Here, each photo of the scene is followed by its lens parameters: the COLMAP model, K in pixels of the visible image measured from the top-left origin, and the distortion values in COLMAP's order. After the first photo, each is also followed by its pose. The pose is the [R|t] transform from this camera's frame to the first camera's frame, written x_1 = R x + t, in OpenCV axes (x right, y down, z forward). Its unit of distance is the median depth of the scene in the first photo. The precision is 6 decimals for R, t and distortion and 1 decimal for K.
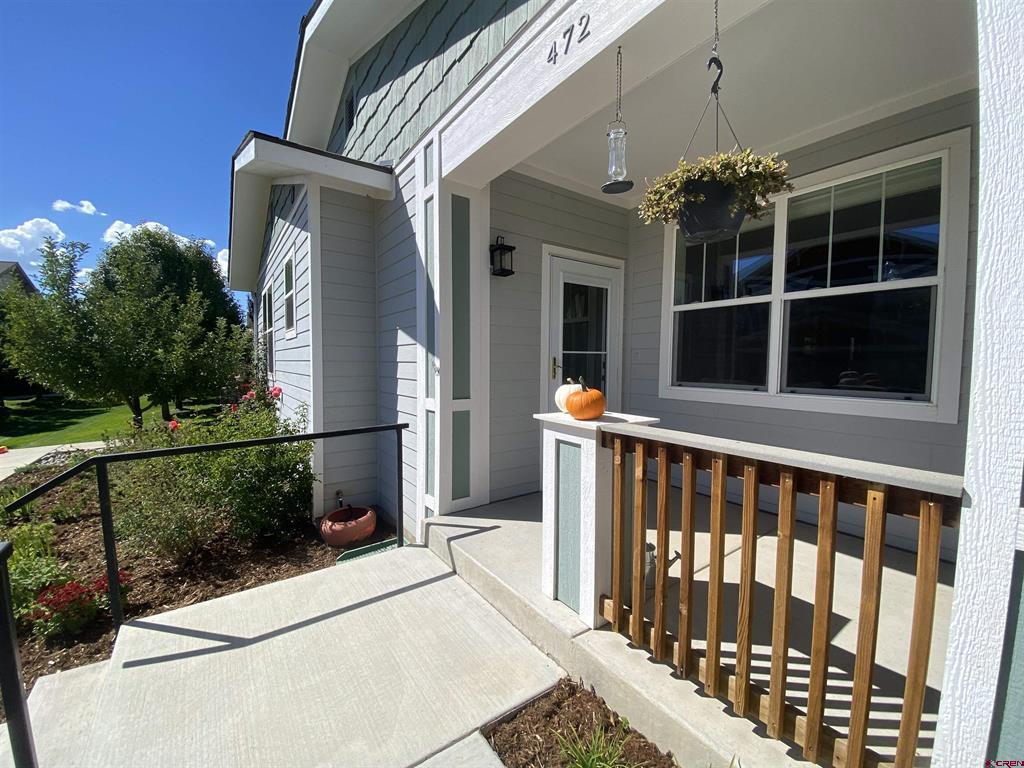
lens RADIAL K [[414.4, 0, 510.6], [0, 414.4, 385.9], [0, 0, 1]] dist [0.003225, 0.000031]
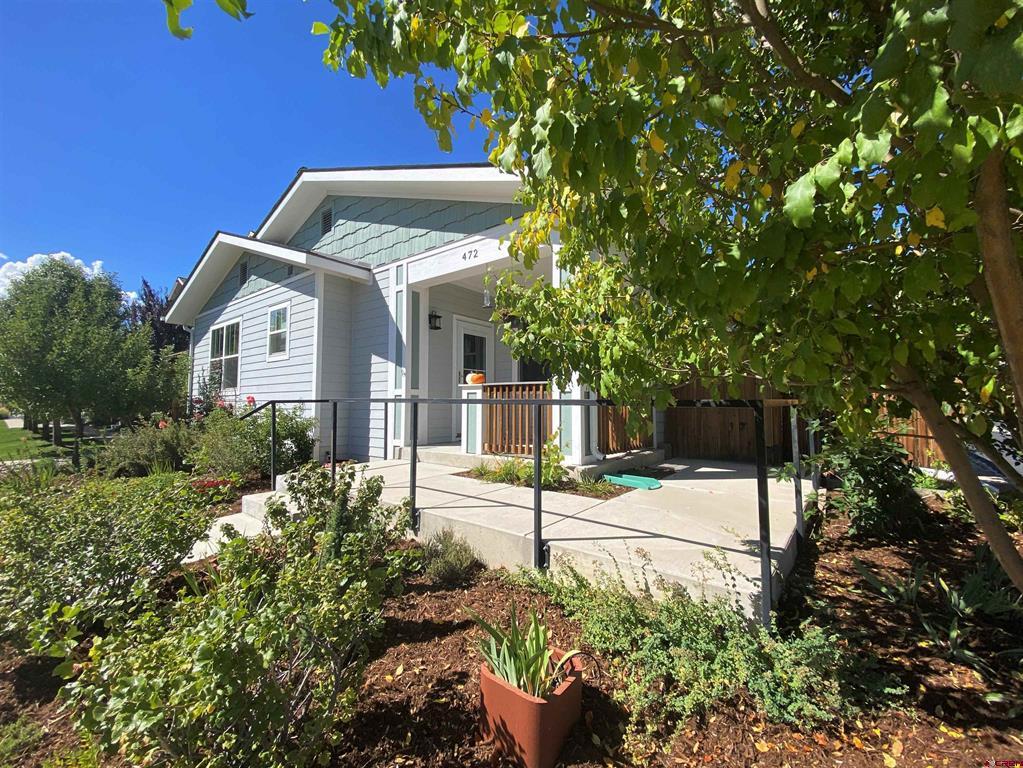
lens RADIAL K [[413.1, 0, 513.8], [0, 413.1, 381.4], [0, 0, 1]] dist [0.000963, 0.000043]
pose [[0.957692, 0.010153, 0.287617, -0.234513], [0.020274, 0.994515, -0.102611, 0.210291], [-0.287081, 0.104101, 0.952233, -1.046705]]
